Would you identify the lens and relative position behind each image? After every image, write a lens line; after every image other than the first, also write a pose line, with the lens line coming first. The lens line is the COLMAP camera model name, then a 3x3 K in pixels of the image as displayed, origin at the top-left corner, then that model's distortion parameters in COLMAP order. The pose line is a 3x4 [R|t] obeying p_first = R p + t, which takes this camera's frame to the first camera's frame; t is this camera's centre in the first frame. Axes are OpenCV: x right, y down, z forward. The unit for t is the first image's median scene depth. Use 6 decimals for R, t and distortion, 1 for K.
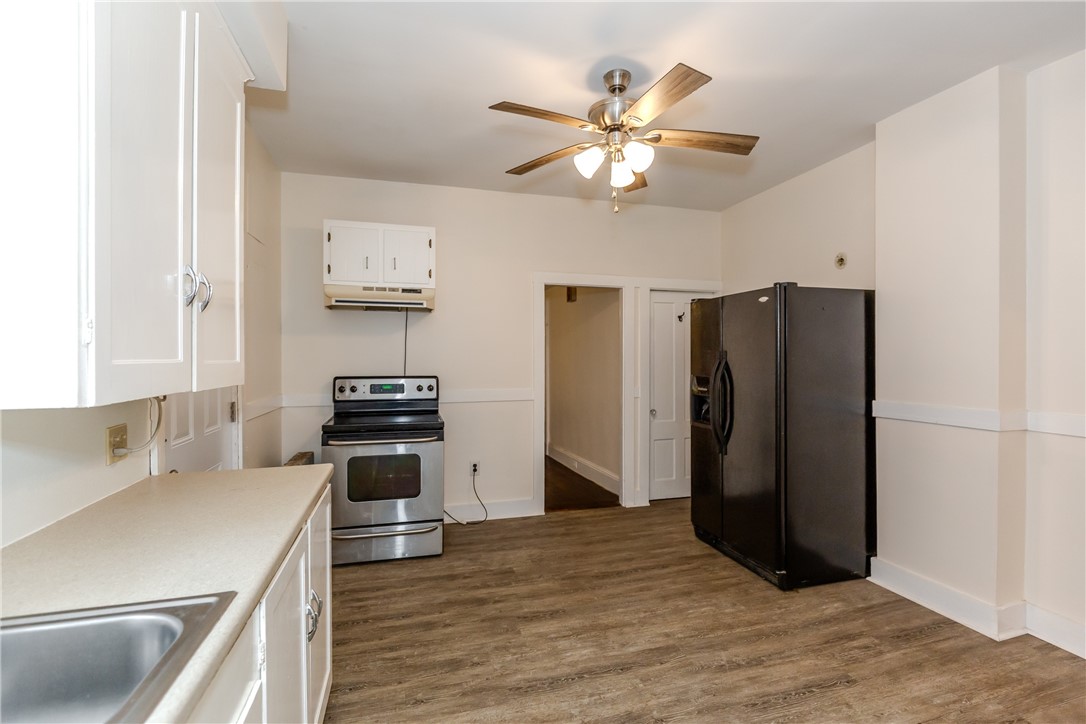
lens RADIAL K [[501.3, 0, 545.6], [0, 501.3, 358.2], [0, 0, 1]] dist [0.000006, 0.000250]
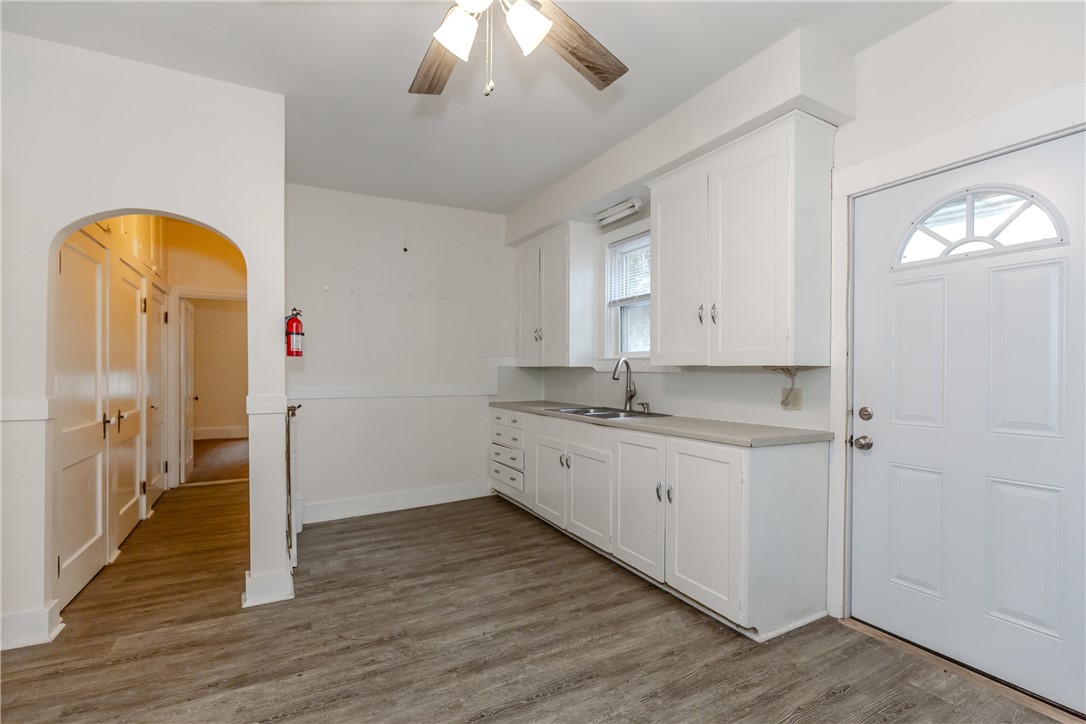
lens RADIAL K [[502.5, 0, 557.1], [0, 502.5, 374.2], [0, 0, 1]] dist [-0.000465, -0.000237]
pose [[-0.971617, 0.001137, -0.236555, 0.222296], [-0.000627, 0.999973, 0.007381, 0.056126], [0.236557, 0.007320, -0.971590, 1.790395]]
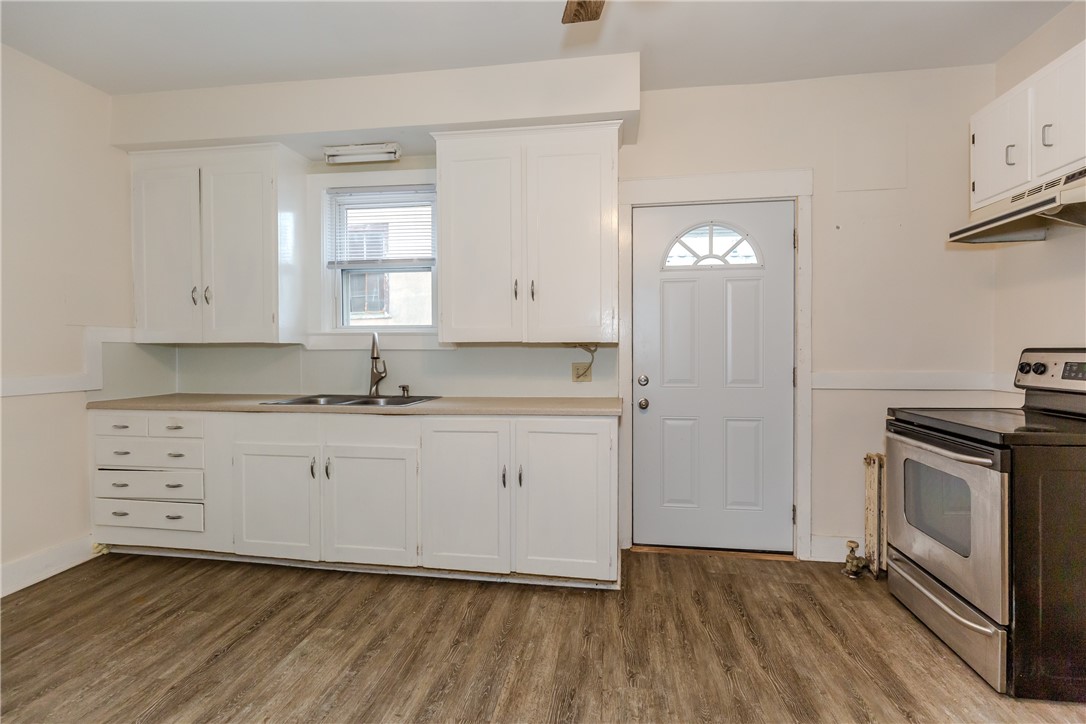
lens RADIAL K [[501.3, 0, 545.6], [0, 501.3, 358.2], [0, 0, 1]] dist [0.000006, 0.000250]
pose [[-0.411959, 0.018840, -0.911007, 0.679632], [0.004058, 0.999814, 0.018842, 0.060469], [0.911193, 0.004065, -0.411959, 1.213462]]
